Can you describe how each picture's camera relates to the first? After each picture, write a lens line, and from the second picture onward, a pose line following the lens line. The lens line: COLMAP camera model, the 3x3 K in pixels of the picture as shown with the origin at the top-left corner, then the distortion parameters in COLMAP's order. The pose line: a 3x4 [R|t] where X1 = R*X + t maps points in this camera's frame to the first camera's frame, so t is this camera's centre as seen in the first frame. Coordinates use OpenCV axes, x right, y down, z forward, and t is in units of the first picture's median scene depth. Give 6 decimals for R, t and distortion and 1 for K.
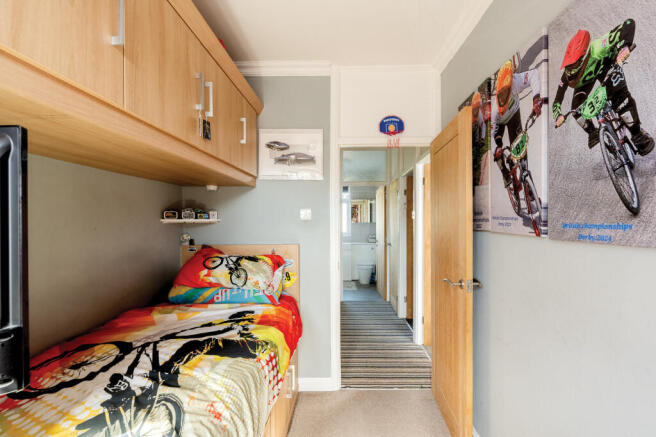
lens RADIAL K [[307.0, 0, 330.5], [0, 307.0, 220.0], [0, 0, 1]] dist [0.000720, 0.003267]
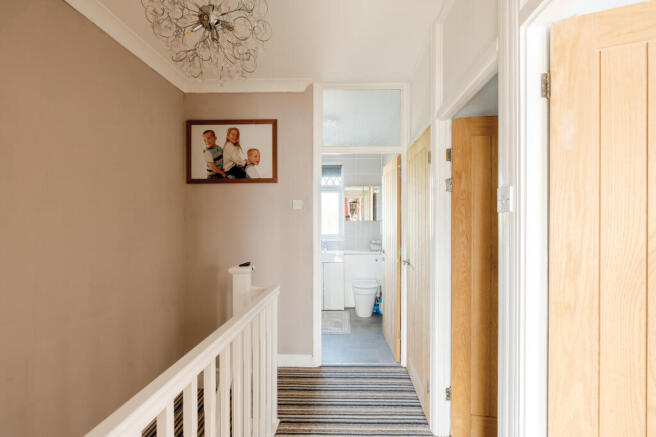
lens RADIAL K [[307.0, 0, 328.3], [0, 307.0, 219.0], [0, 0, 1]] dist [0.000720, 0.003267]
pose [[0.999743, 0.001825, -0.022605, 0.050018], [-0.001749, 0.999993, 0.003406, 0.001806], [0.022611, -0.003366, 0.999739, 0.349700]]
